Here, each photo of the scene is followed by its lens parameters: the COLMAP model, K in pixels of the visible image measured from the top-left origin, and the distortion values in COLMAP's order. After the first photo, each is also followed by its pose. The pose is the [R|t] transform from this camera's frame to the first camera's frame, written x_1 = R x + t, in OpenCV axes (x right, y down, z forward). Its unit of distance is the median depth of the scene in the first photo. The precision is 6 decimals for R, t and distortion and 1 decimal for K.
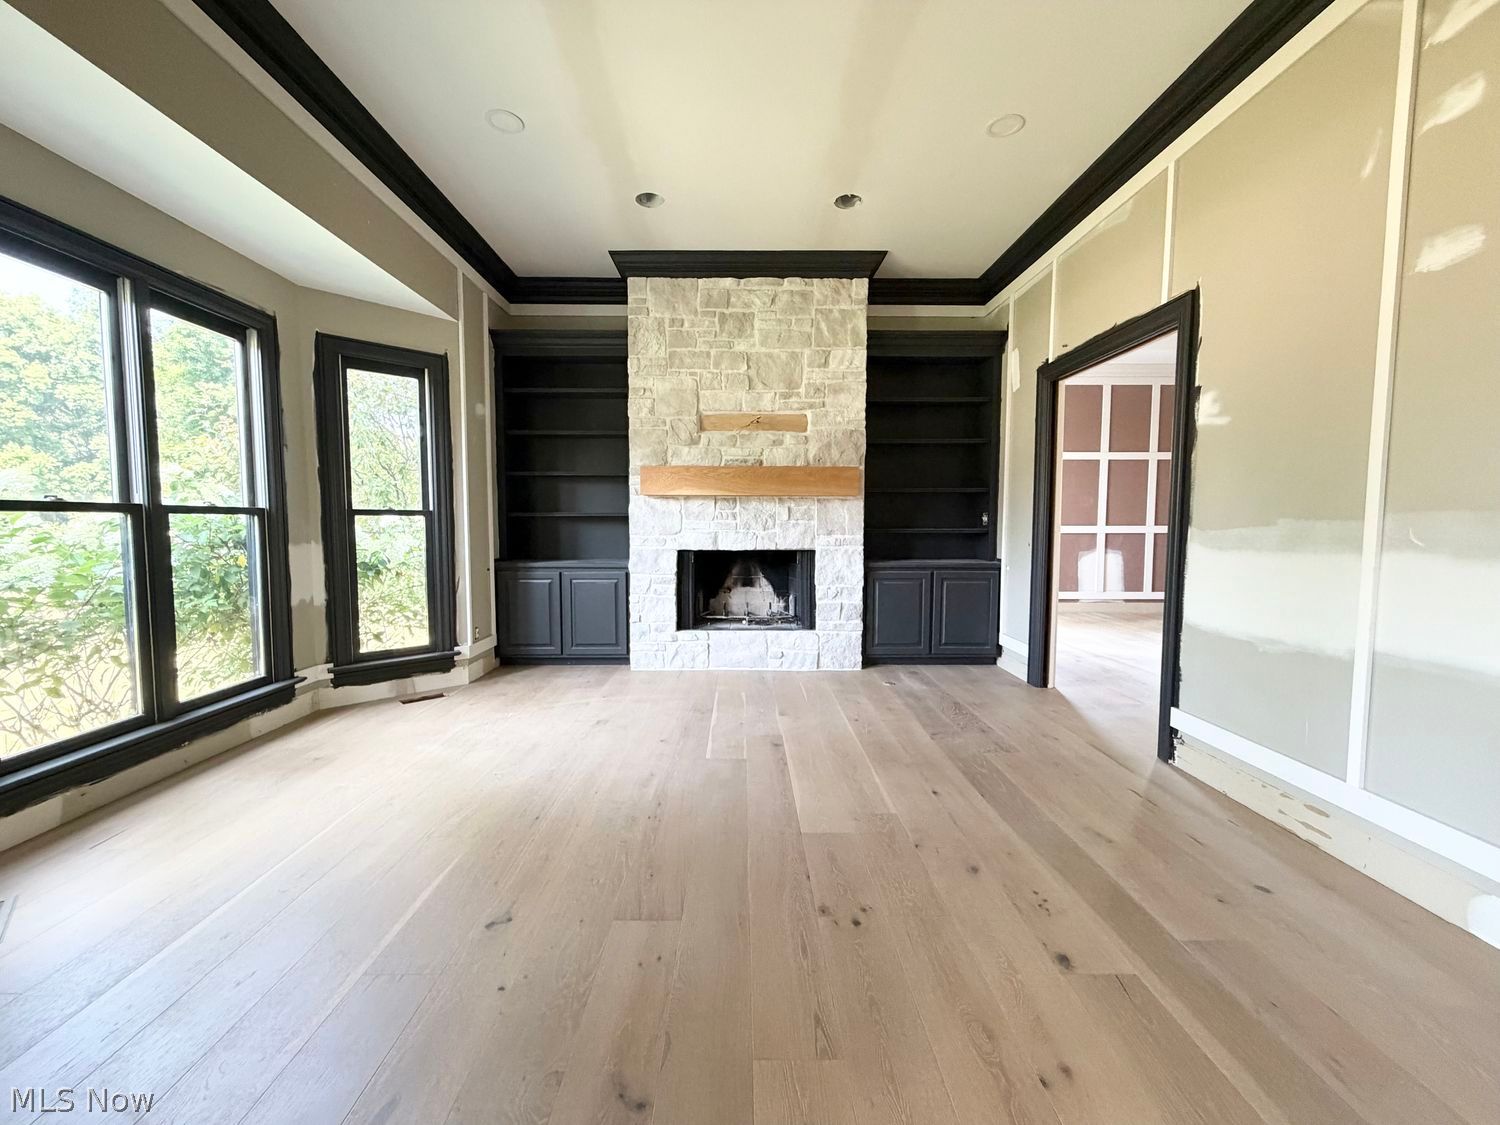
lens RADIAL K [[603.2, 0, 748.2], [0, 603.2, 563.4], [0, 0, 1]] dist [-0.001423, 0.000759]
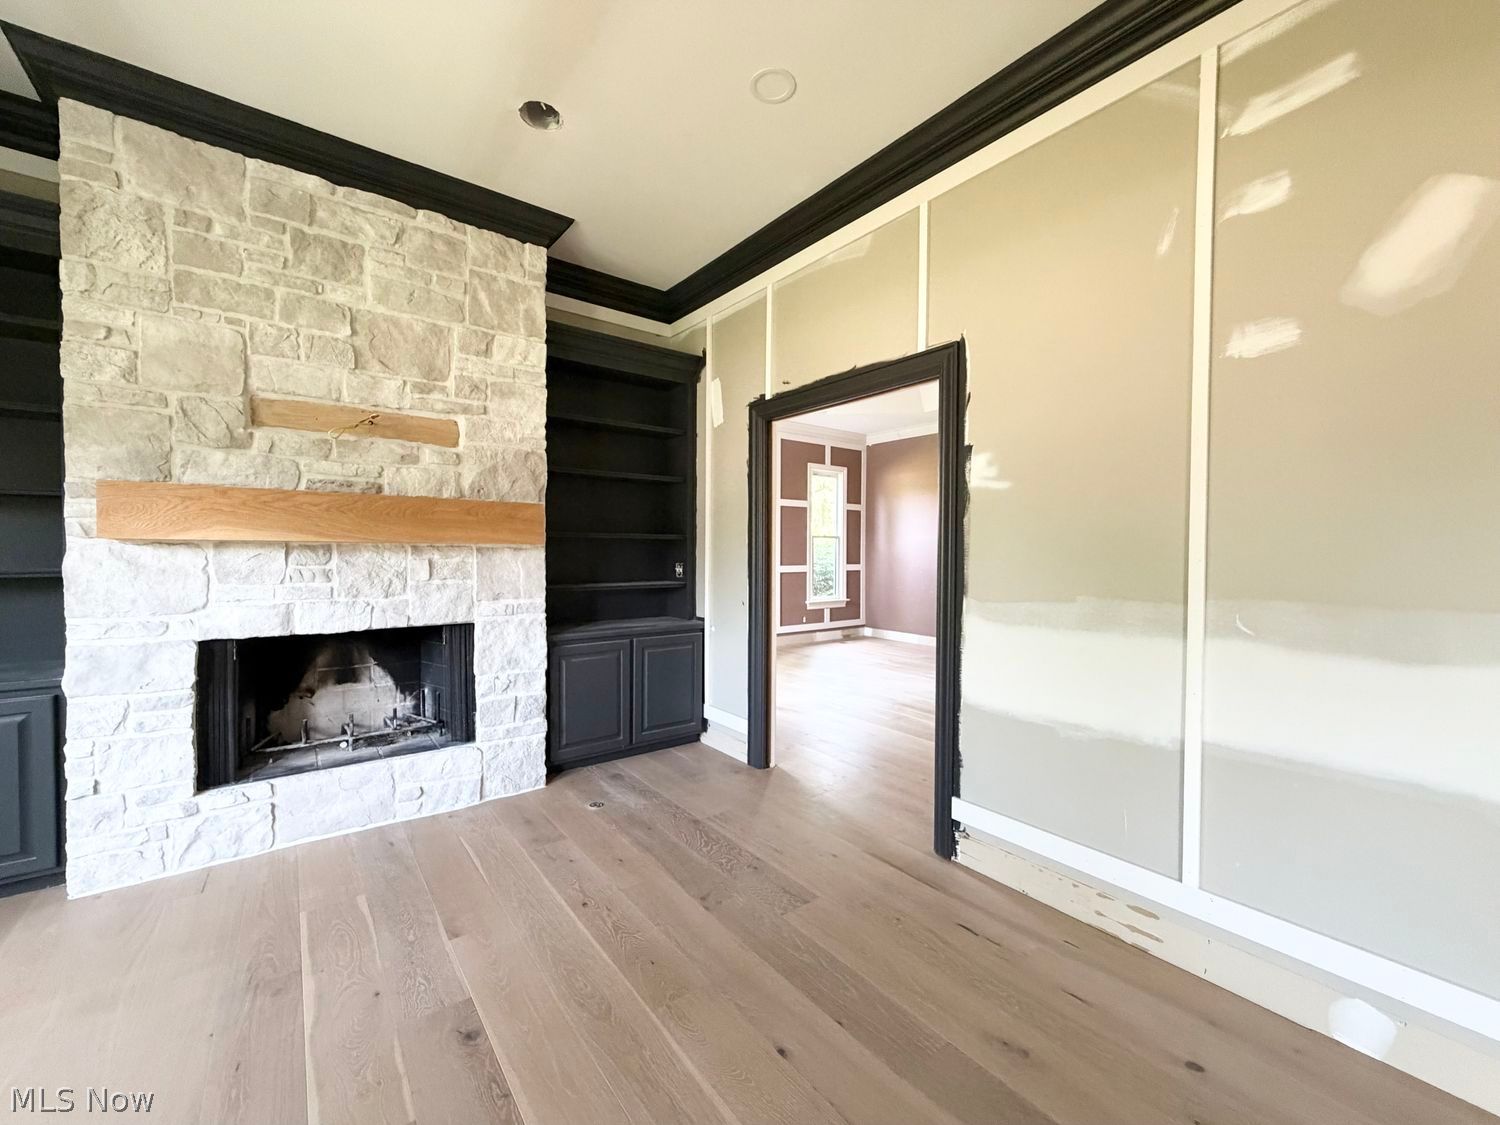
lens RADIAL K [[603.2, 0, 748.2], [0, 603.2, 563.4], [0, 0, 1]] dist [-0.001423, 0.000759]
pose [[0.800518, -0.008723, 0.599245, -0.047462], [0.035730, 0.998810, -0.033192, -0.056985], [-0.598243, 0.047982, 0.799877, 0.284811]]
